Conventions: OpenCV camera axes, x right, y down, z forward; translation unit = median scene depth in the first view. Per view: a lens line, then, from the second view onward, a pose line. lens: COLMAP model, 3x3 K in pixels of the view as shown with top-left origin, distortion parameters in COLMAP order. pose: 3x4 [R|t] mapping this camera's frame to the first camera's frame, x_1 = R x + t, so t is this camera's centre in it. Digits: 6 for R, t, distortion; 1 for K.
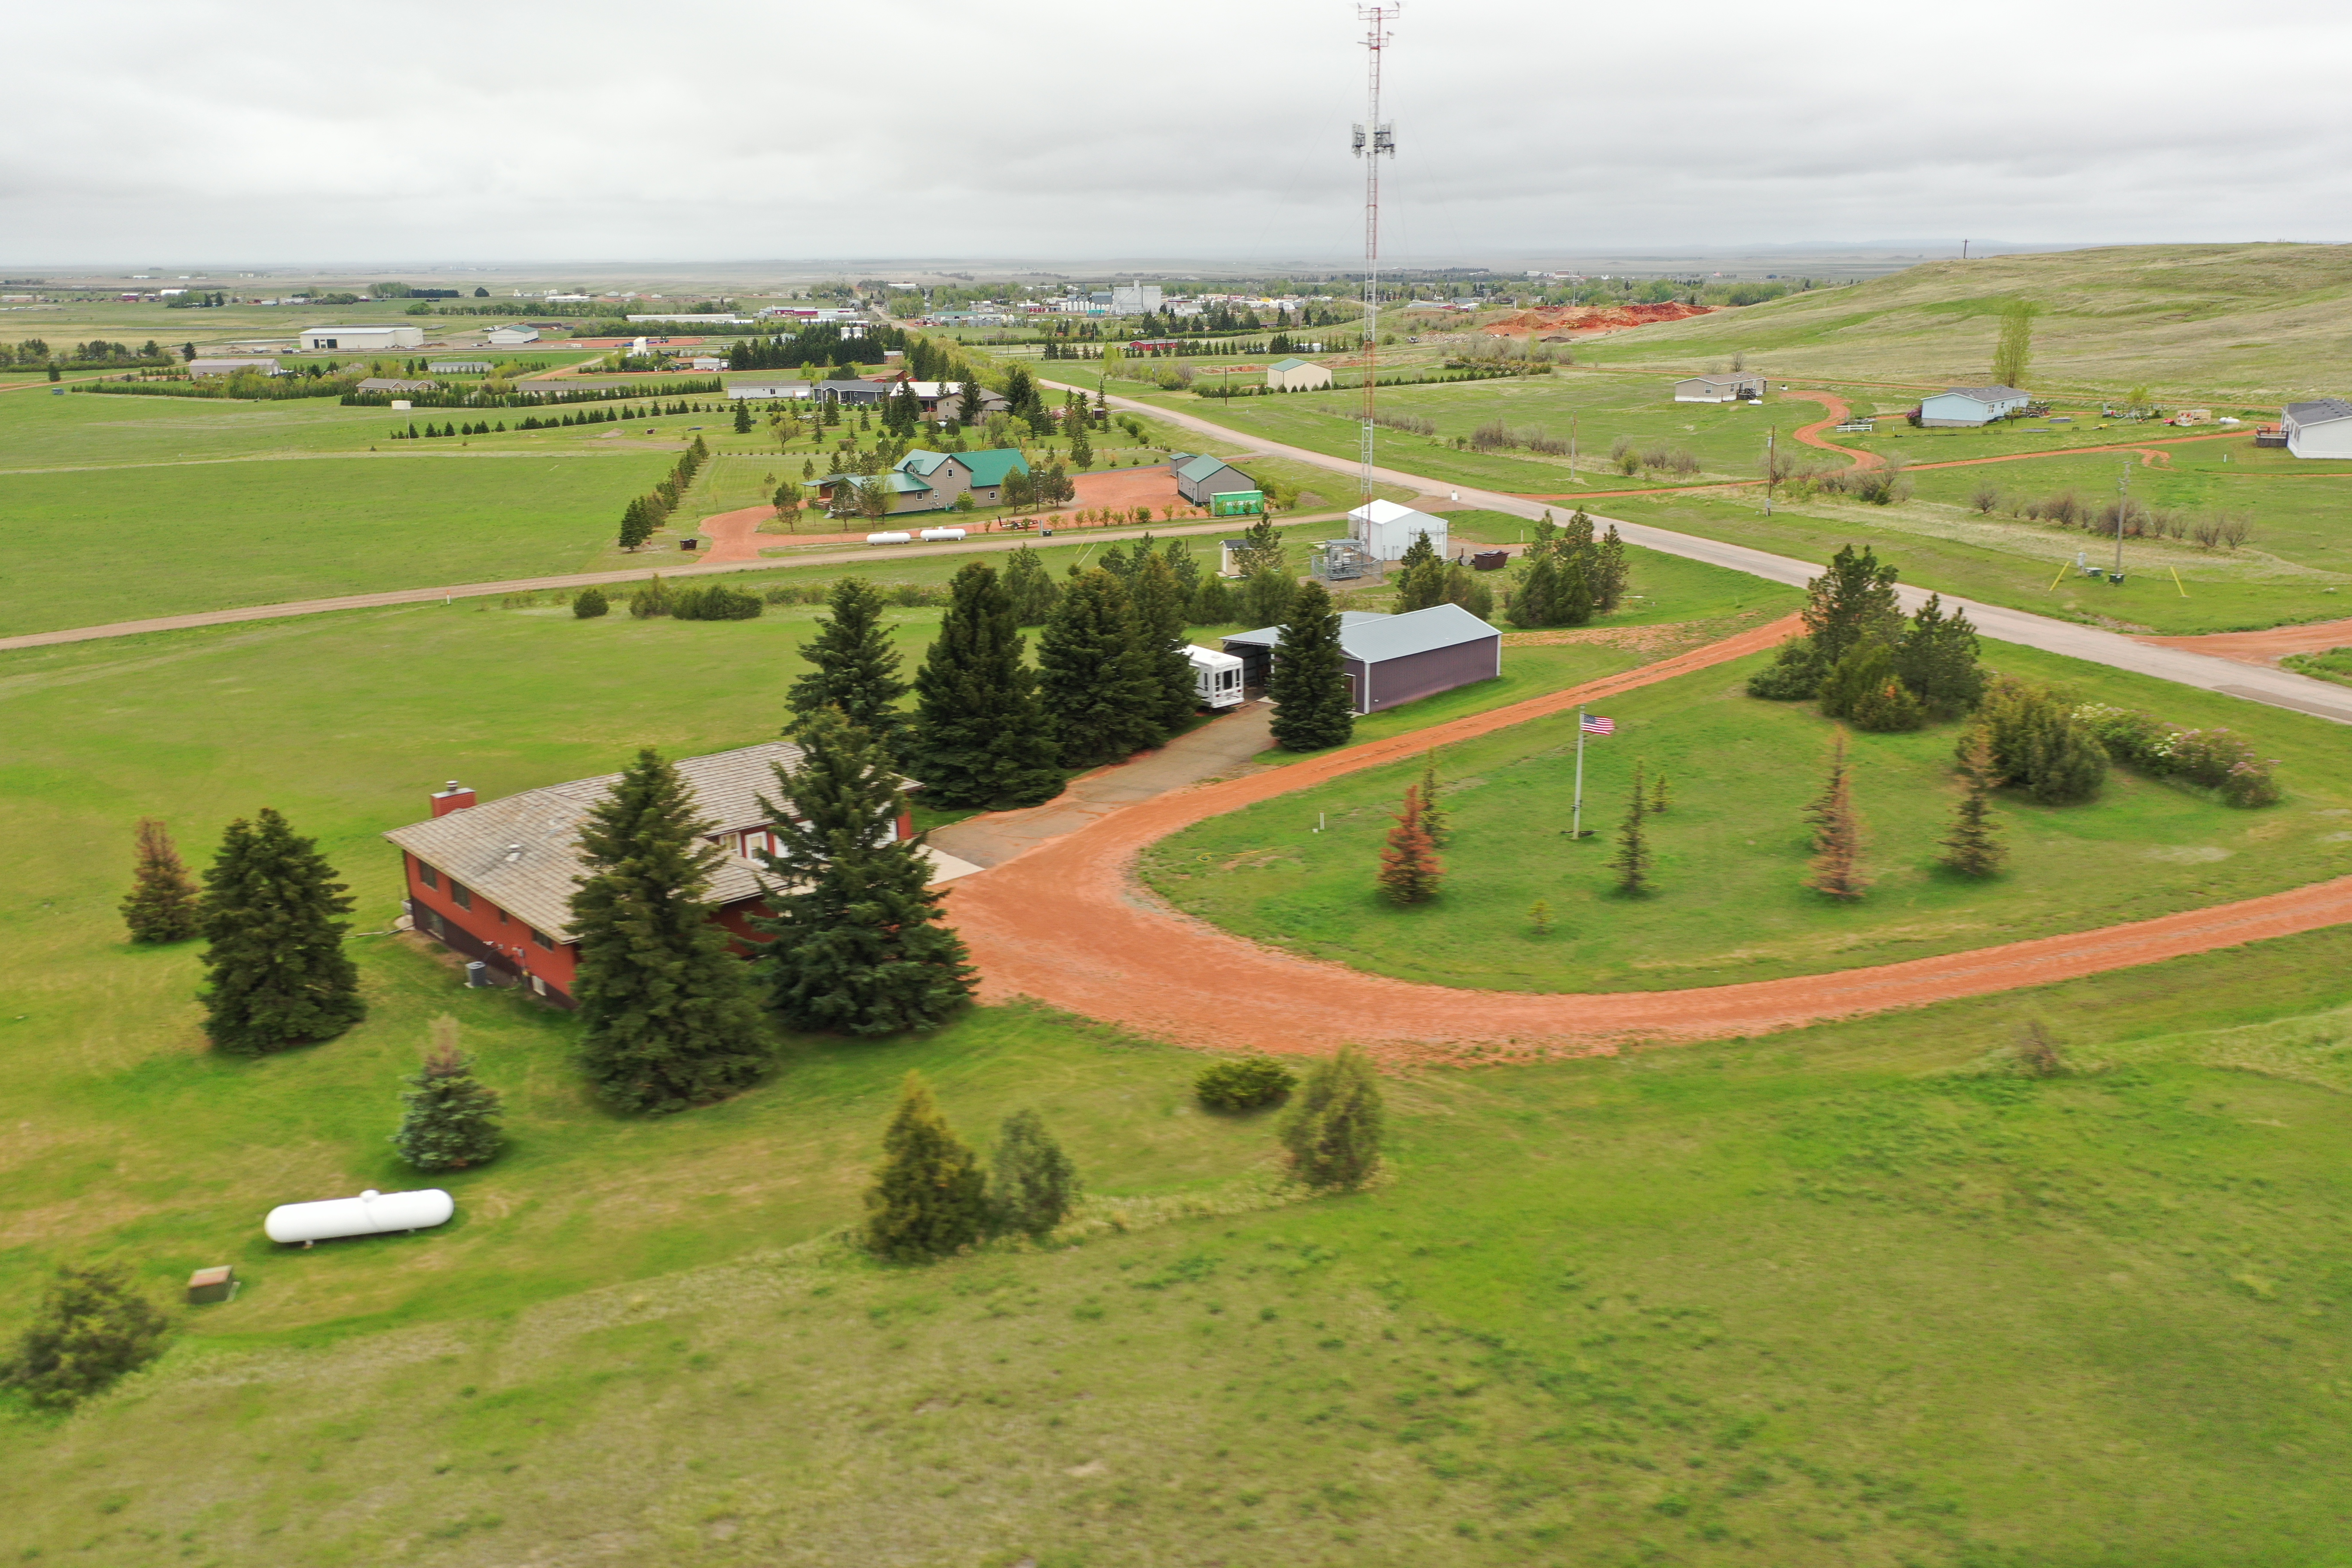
lens RADIAL K [[1863.6, 0, 1176.0], [0, 1863.6, 784.0], [0, 0, 1]] dist [0.009254, 0.006009]
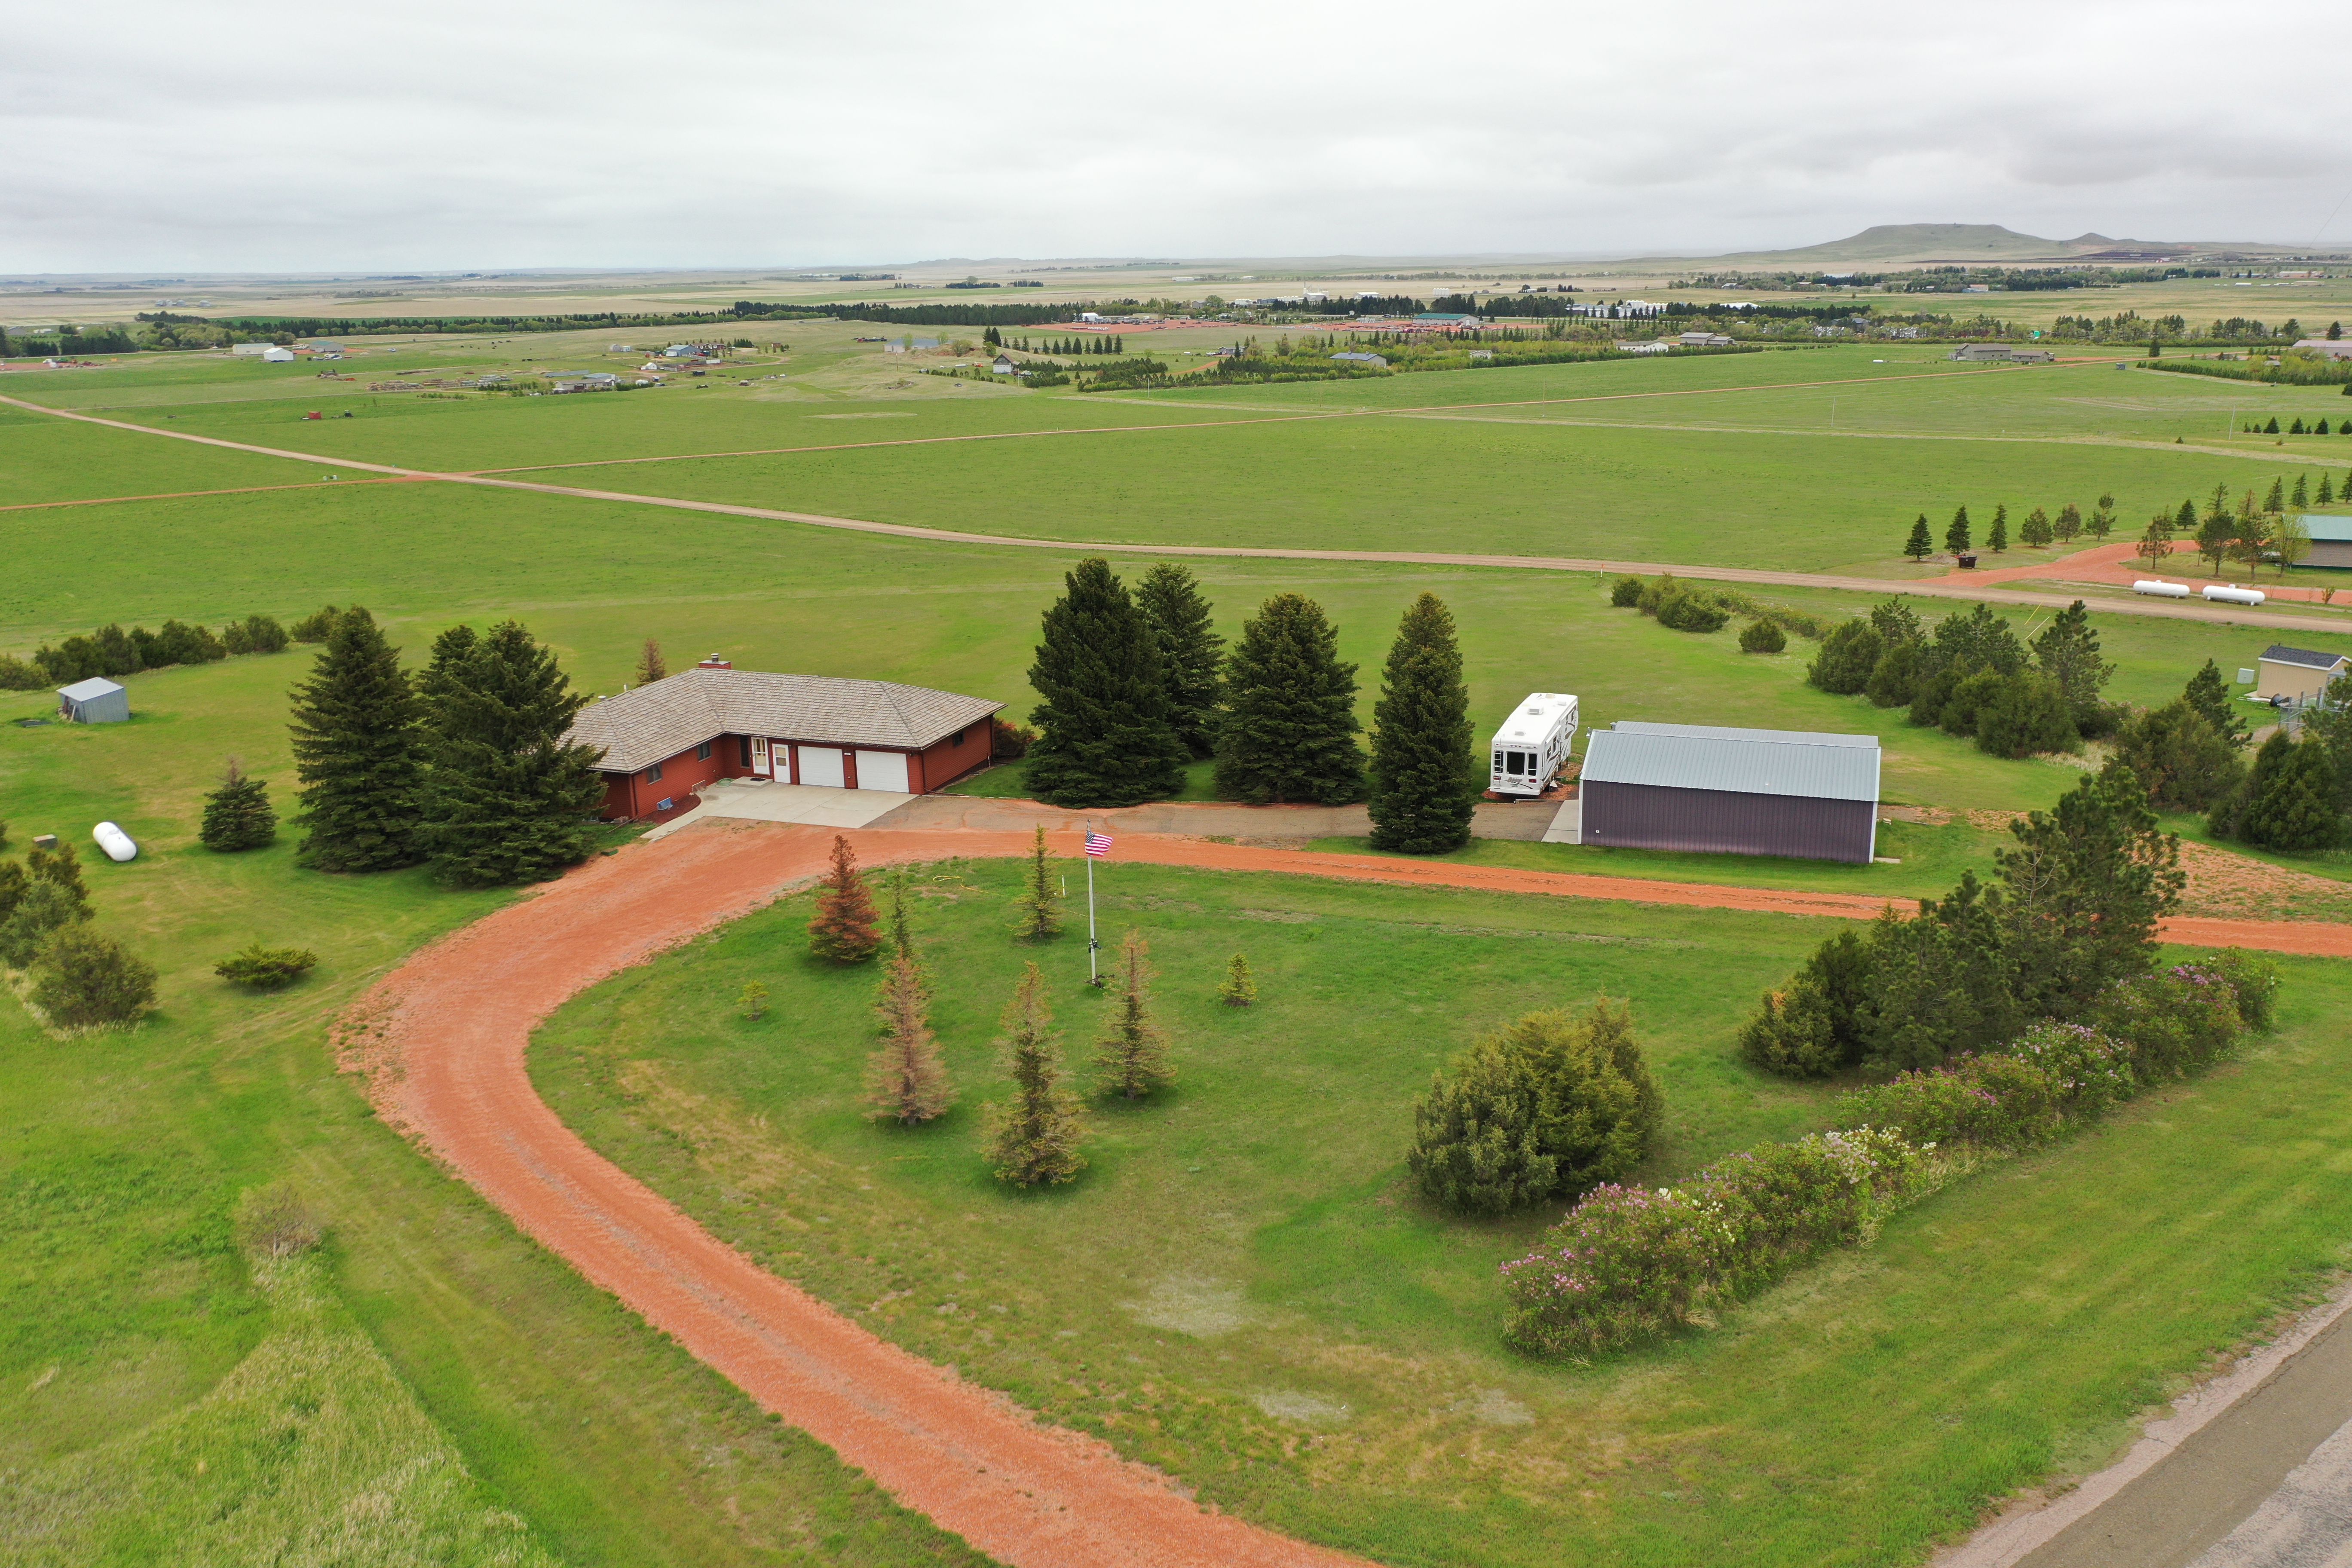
lens RADIAL K [[1863.6, 0, 1176.0], [0, 1863.6, 784.0], [0, 0, 1]] dist [0.009254, 0.006009]
pose [[0.456528, 0.242179, -0.856114, 0.308096], [-0.231198, 0.961476, 0.148696, -0.062336], [0.859145, 0.130048, 0.494932, 0.215314]]
